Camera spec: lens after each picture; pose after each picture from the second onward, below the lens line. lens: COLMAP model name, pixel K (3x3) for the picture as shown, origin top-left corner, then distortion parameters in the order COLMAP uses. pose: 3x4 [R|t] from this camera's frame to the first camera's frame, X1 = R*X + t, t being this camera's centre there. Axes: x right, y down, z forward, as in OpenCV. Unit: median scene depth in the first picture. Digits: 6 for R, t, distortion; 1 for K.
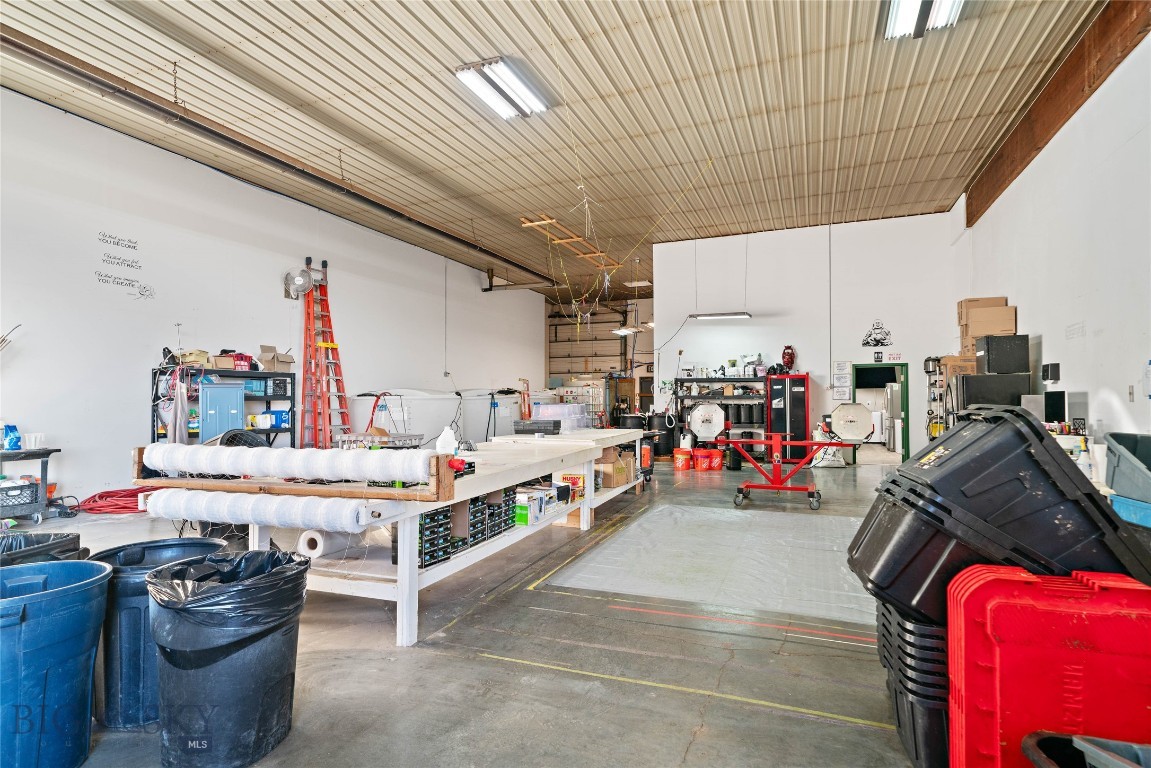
lens RADIAL K [[615.1, 0, 575.5], [0, 615.1, 385.7], [0, 0, 1]] dist [0.011971, -0.000423]
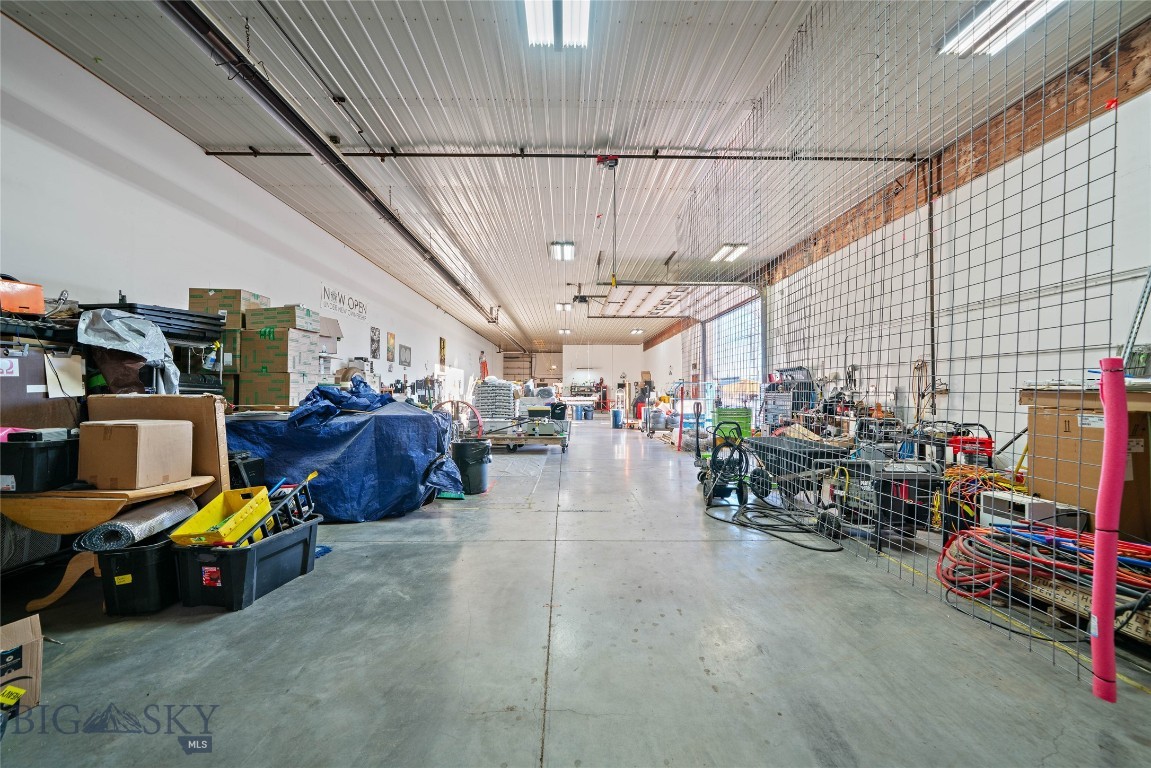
lens RADIAL K [[458.0, 0, 576.8], [0, 458.0, 390.1], [0, 0, 1]] dist [0.000033, 0.000000]
pose [[0.921702, 0.006711, 0.387841, -0.867636], [-0.013684, 0.999790, 0.015222, -0.030983], [-0.387658, -0.019337, 0.921600, -1.487017]]
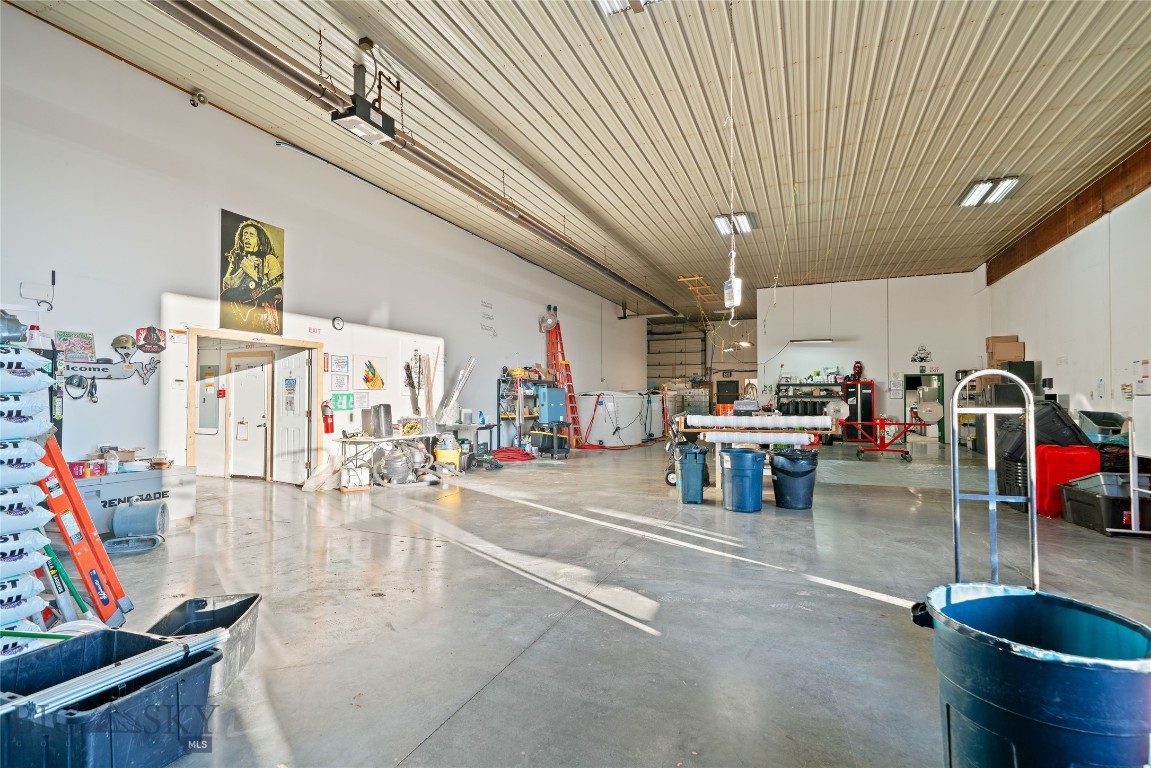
lens RADIAL K [[560.4, 0, 571.2], [0, 560.4, 385.1], [0, 0, 1]] dist [-0.002495, 0.000438]
pose [[0.999539, 0.001331, -0.030336, -0.303674], [-0.001360, 0.999999, -0.000922, -0.007039], [0.030335, 0.000962, 0.999539, -0.356467]]
